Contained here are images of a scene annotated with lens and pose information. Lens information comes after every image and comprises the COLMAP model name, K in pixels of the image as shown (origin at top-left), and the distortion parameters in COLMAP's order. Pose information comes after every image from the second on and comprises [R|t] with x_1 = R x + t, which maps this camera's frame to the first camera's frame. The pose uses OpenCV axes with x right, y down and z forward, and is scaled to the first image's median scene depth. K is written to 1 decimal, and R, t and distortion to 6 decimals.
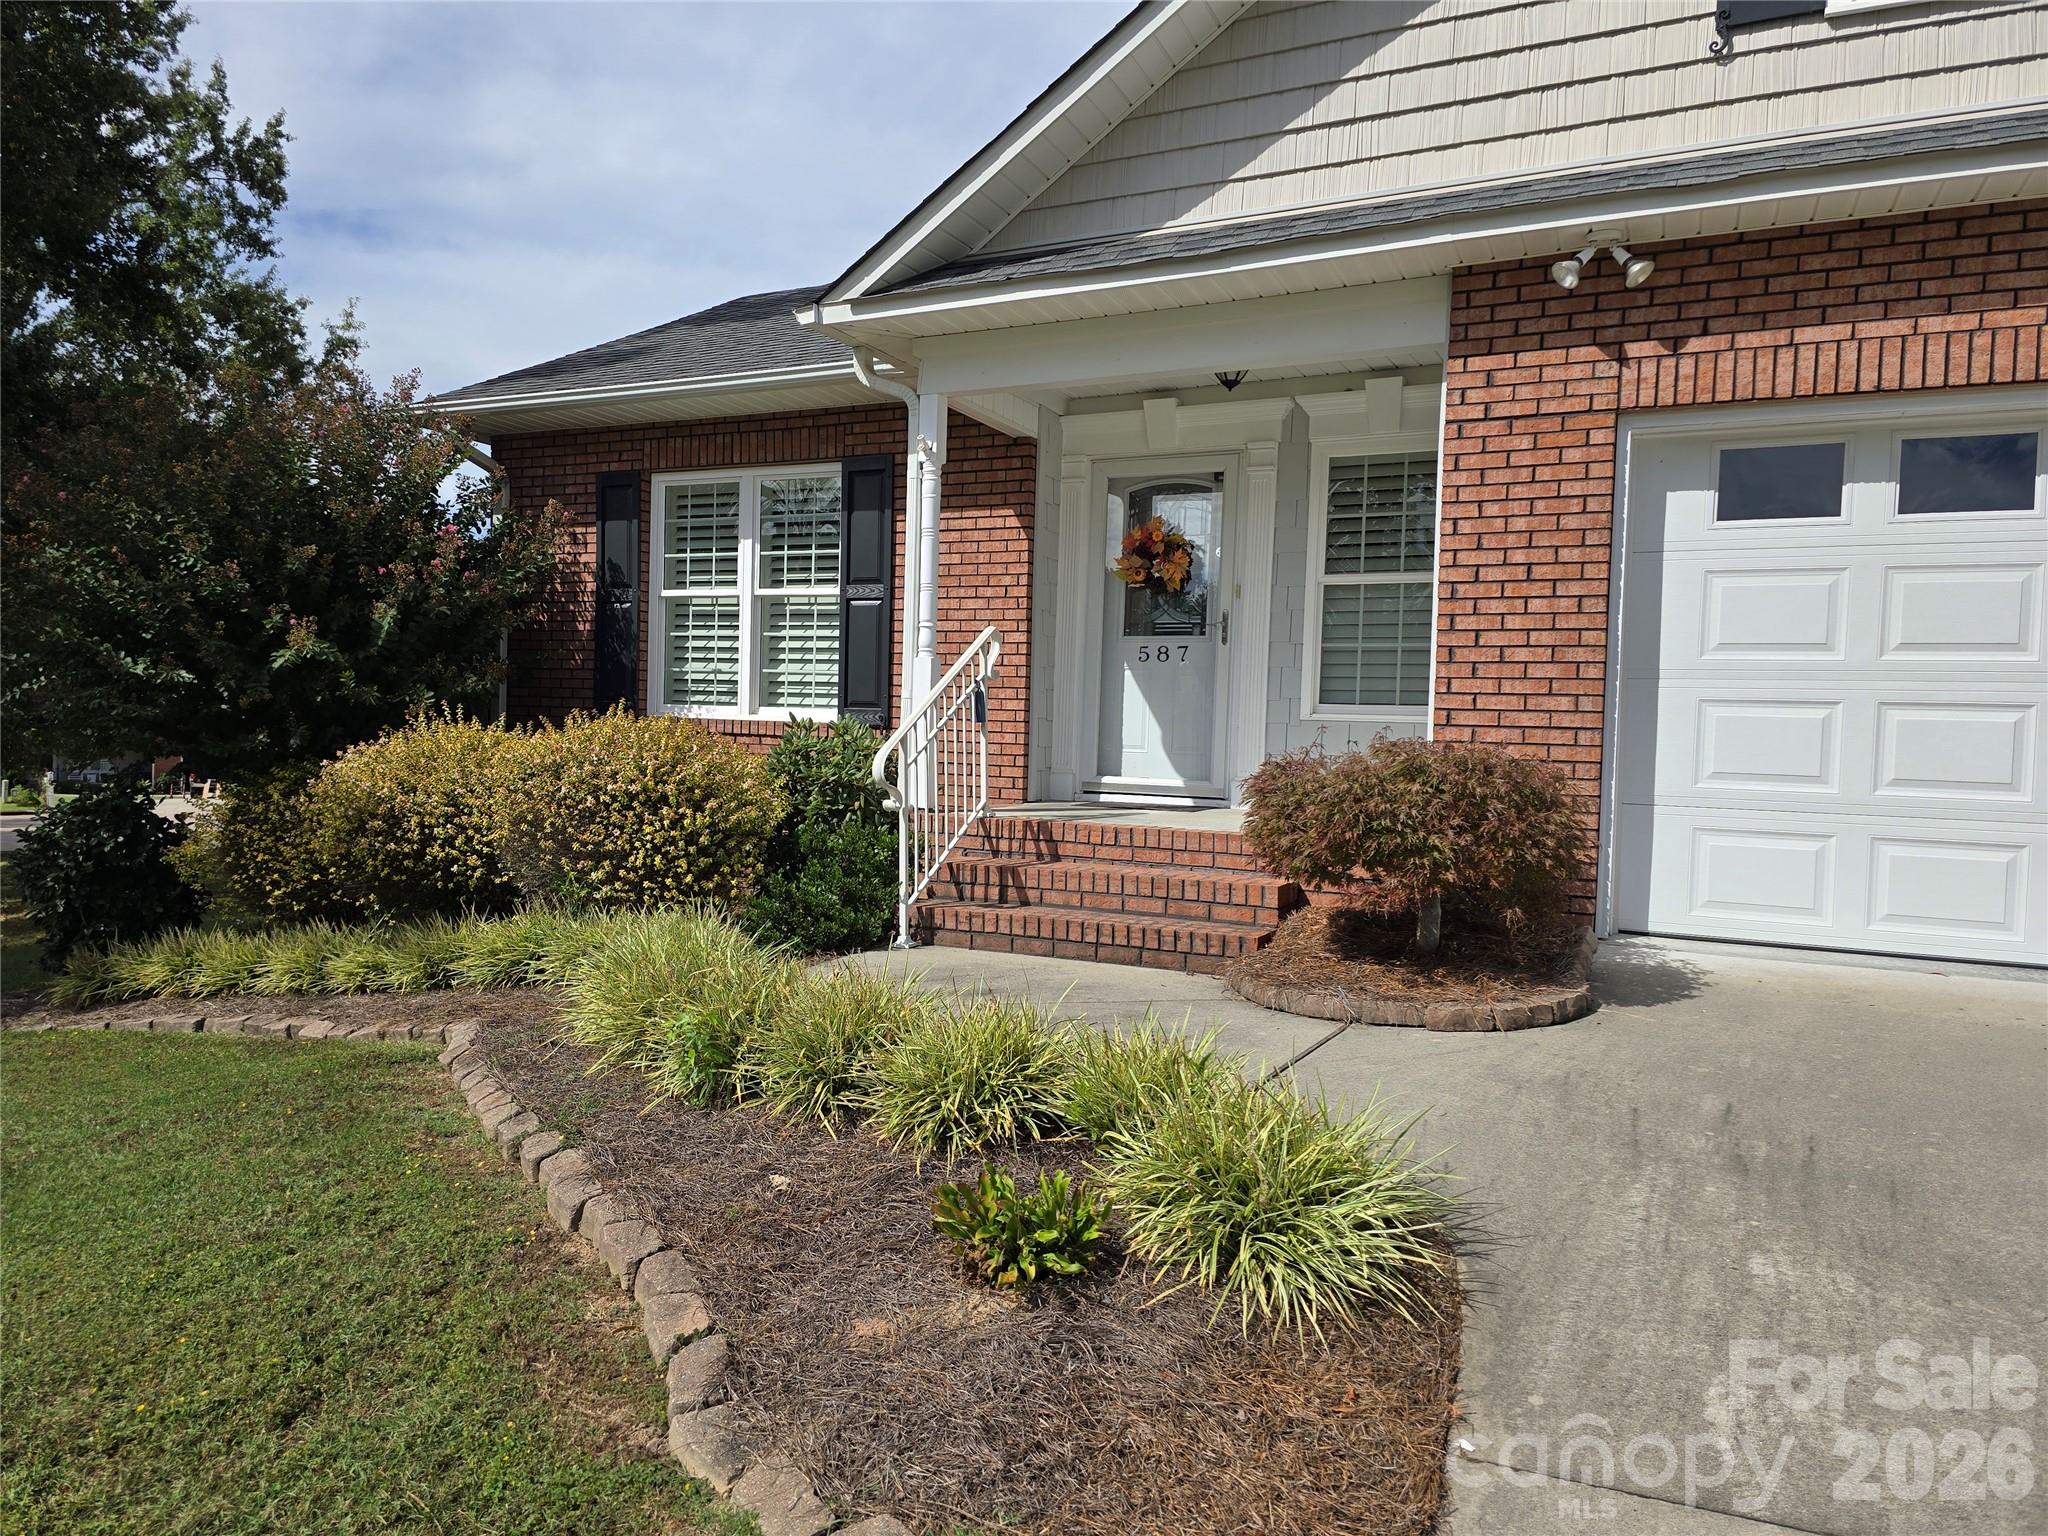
lens RADIAL K [[1408.1, 0, 982.4], [0, 1408.1, 767.8], [0, 0, 1]] dist [0.091306, -0.103501]
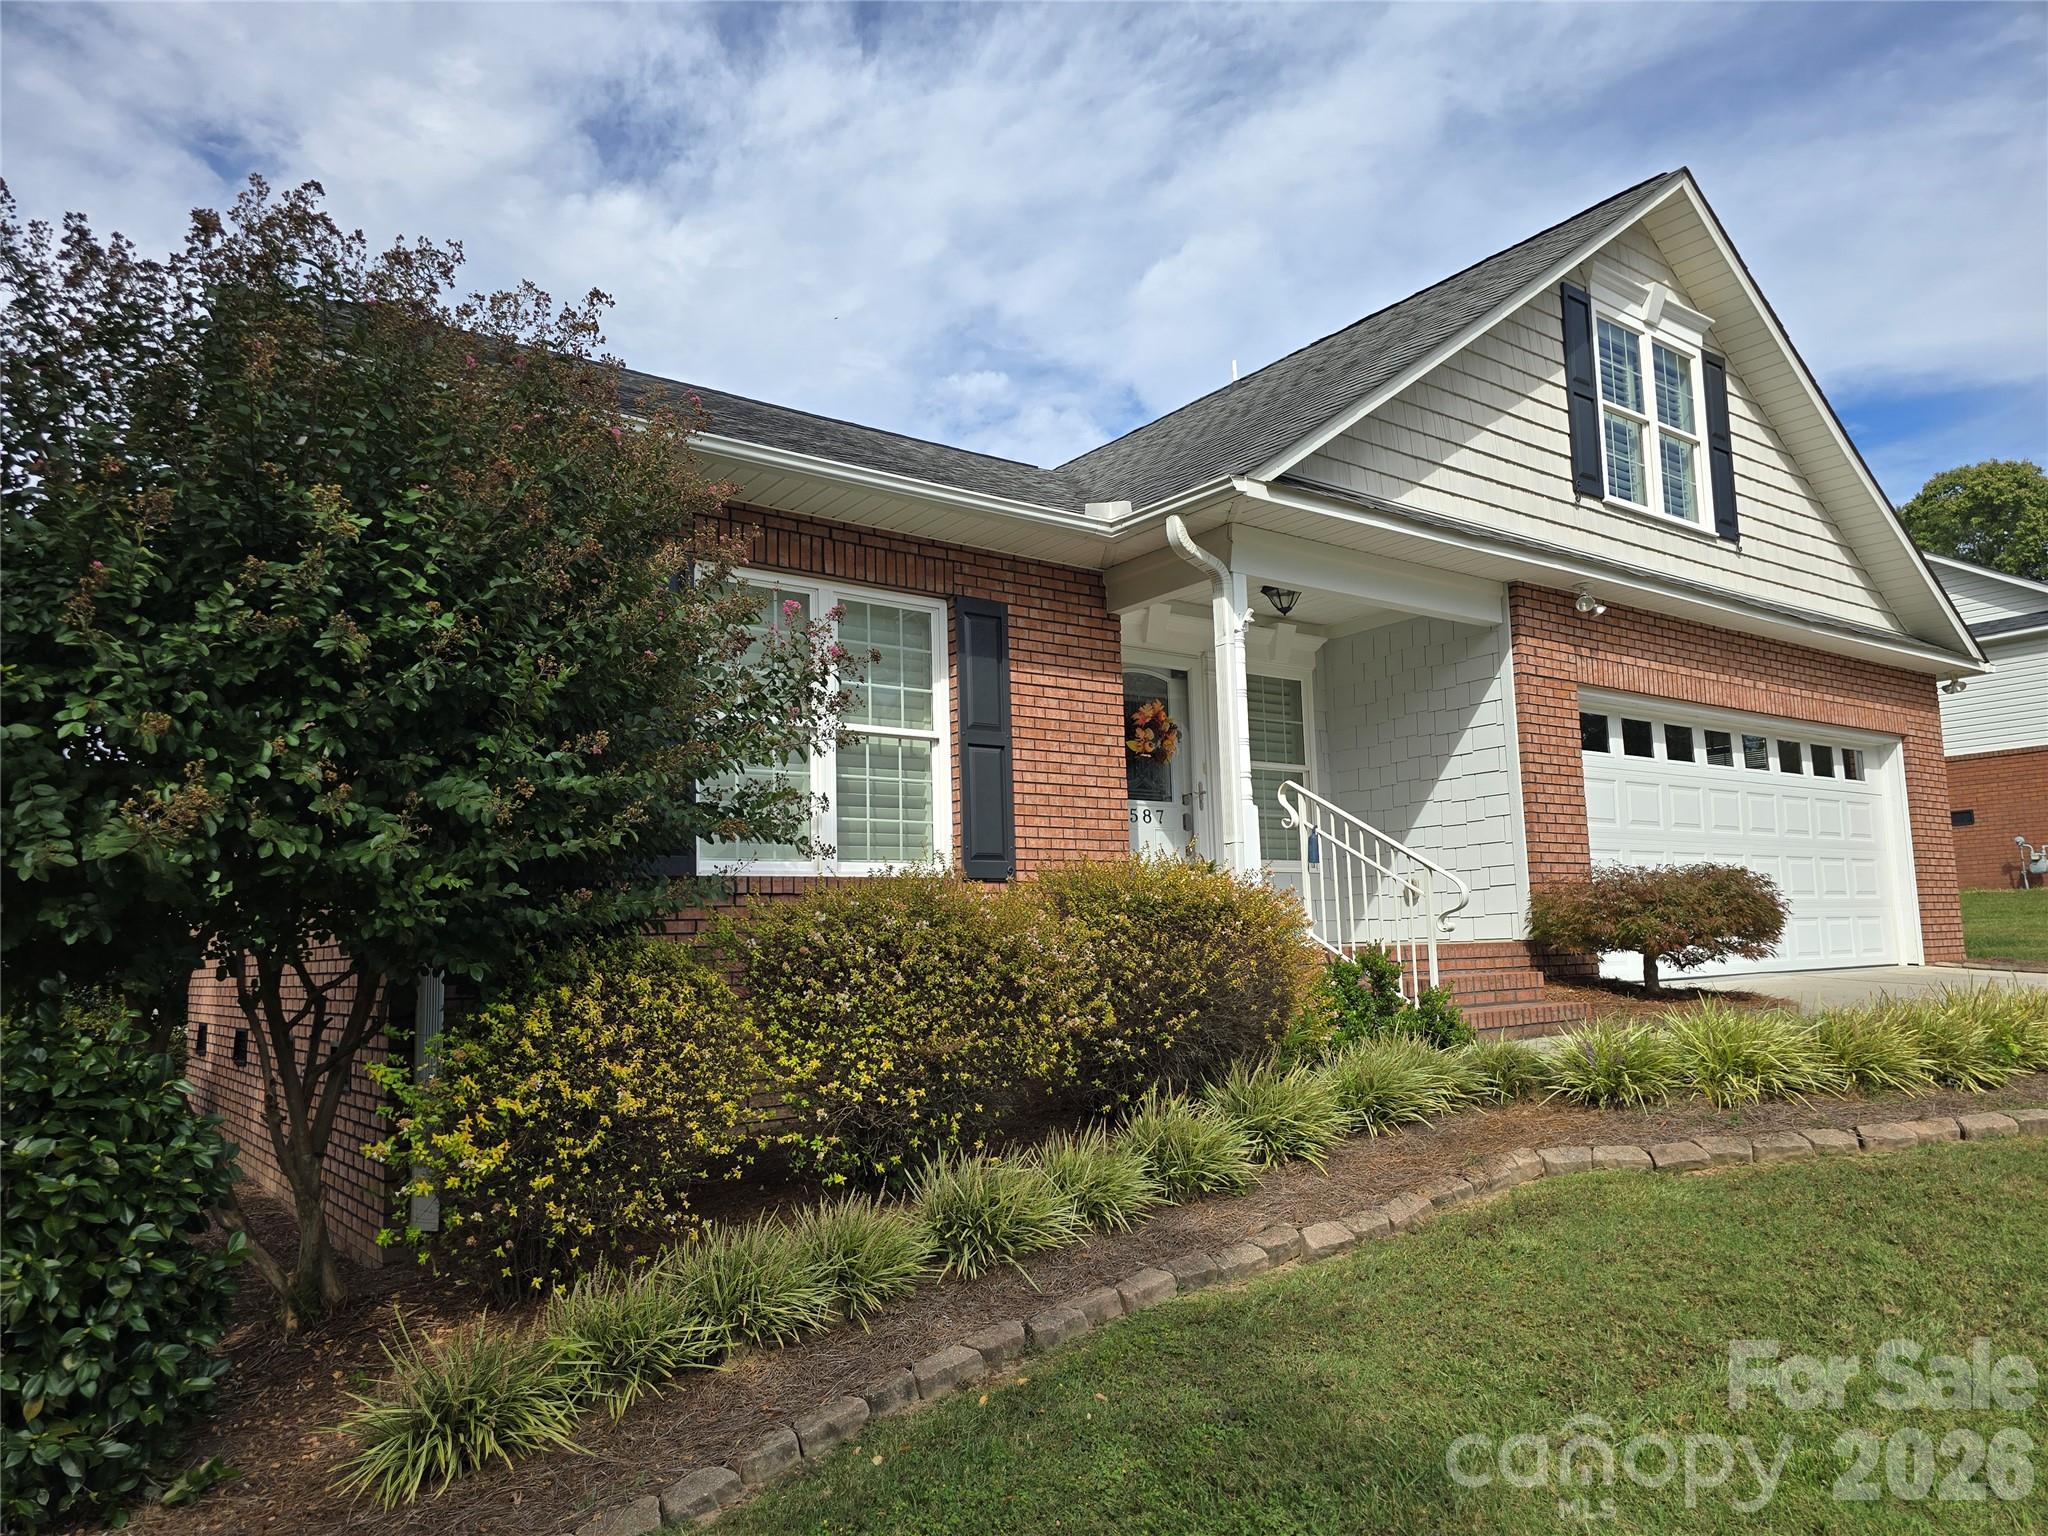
lens RADIAL K [[1384.6, 0, 1024.4], [0, 1384.6, 782.7], [0, 0, 1]] dist [0.089546, -0.090171]
pose [[0.430190, 0.063294, 0.900517, -1.134670], [0.066357, 0.992623, -0.101467, 0.001964], [-0.900296, 0.103406, 0.422817, 0.727166]]
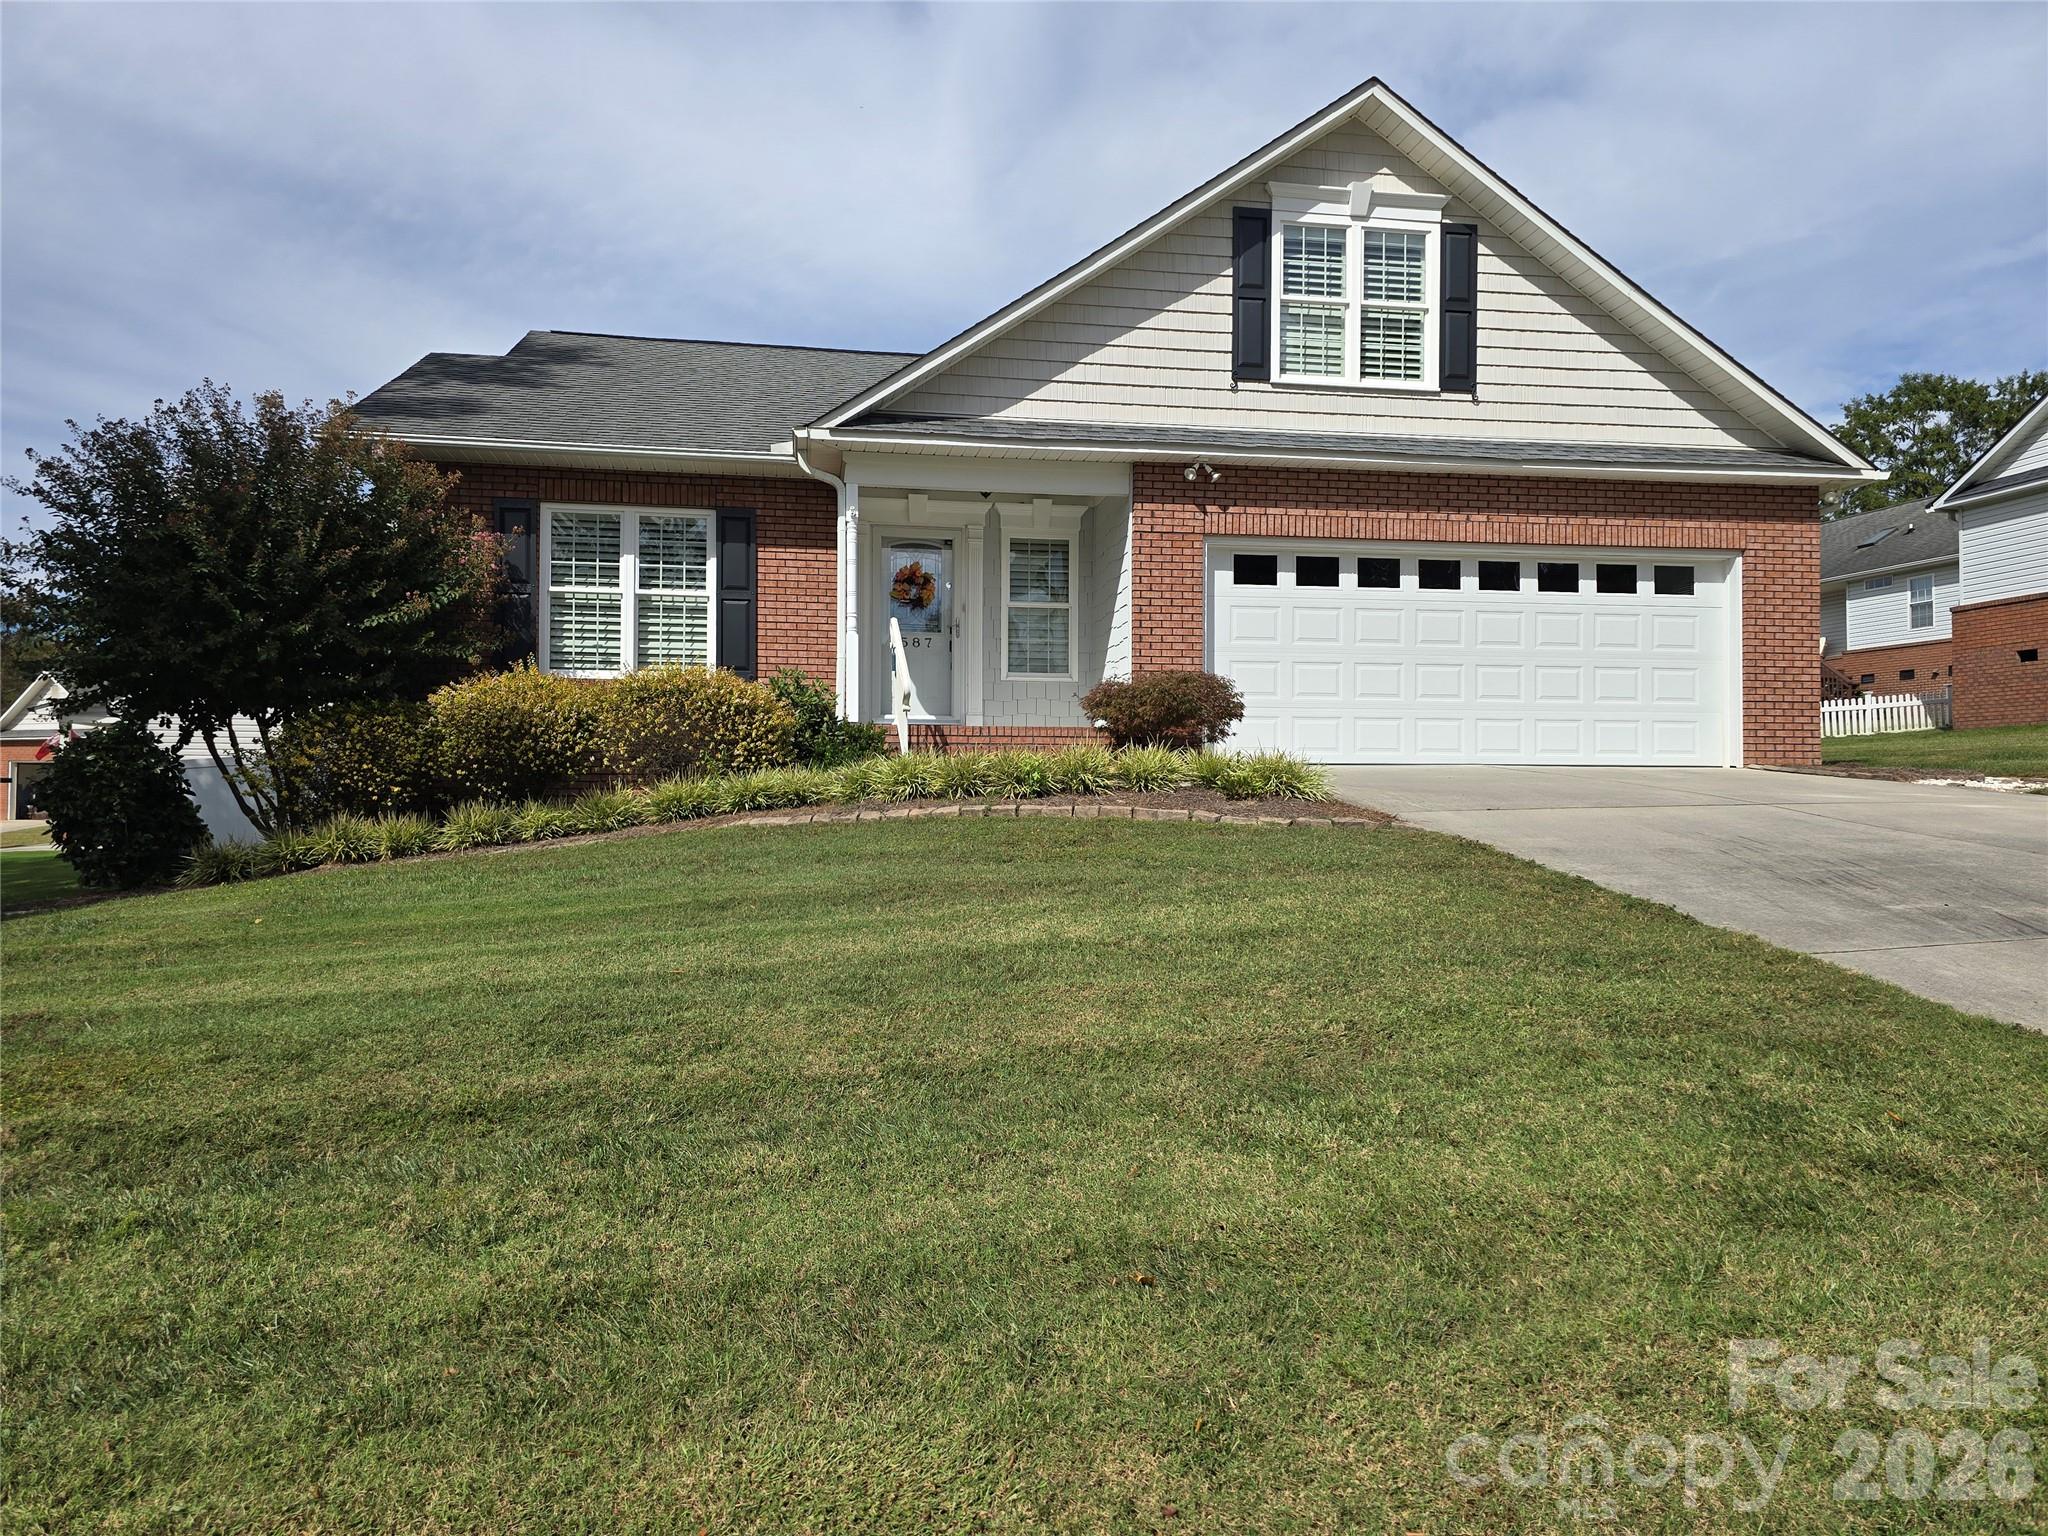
lens RADIAL K [[1408.1, 0, 982.4], [0, 1408.1, 767.8], [0, 0, 1]] dist [0.091306, -0.103501]
pose [[0.803201, -0.017270, 0.595457, -0.986952], [0.036215, 0.999146, -0.019871, 0.130319], [-0.594606, 0.037525, 0.803141, -0.494553]]
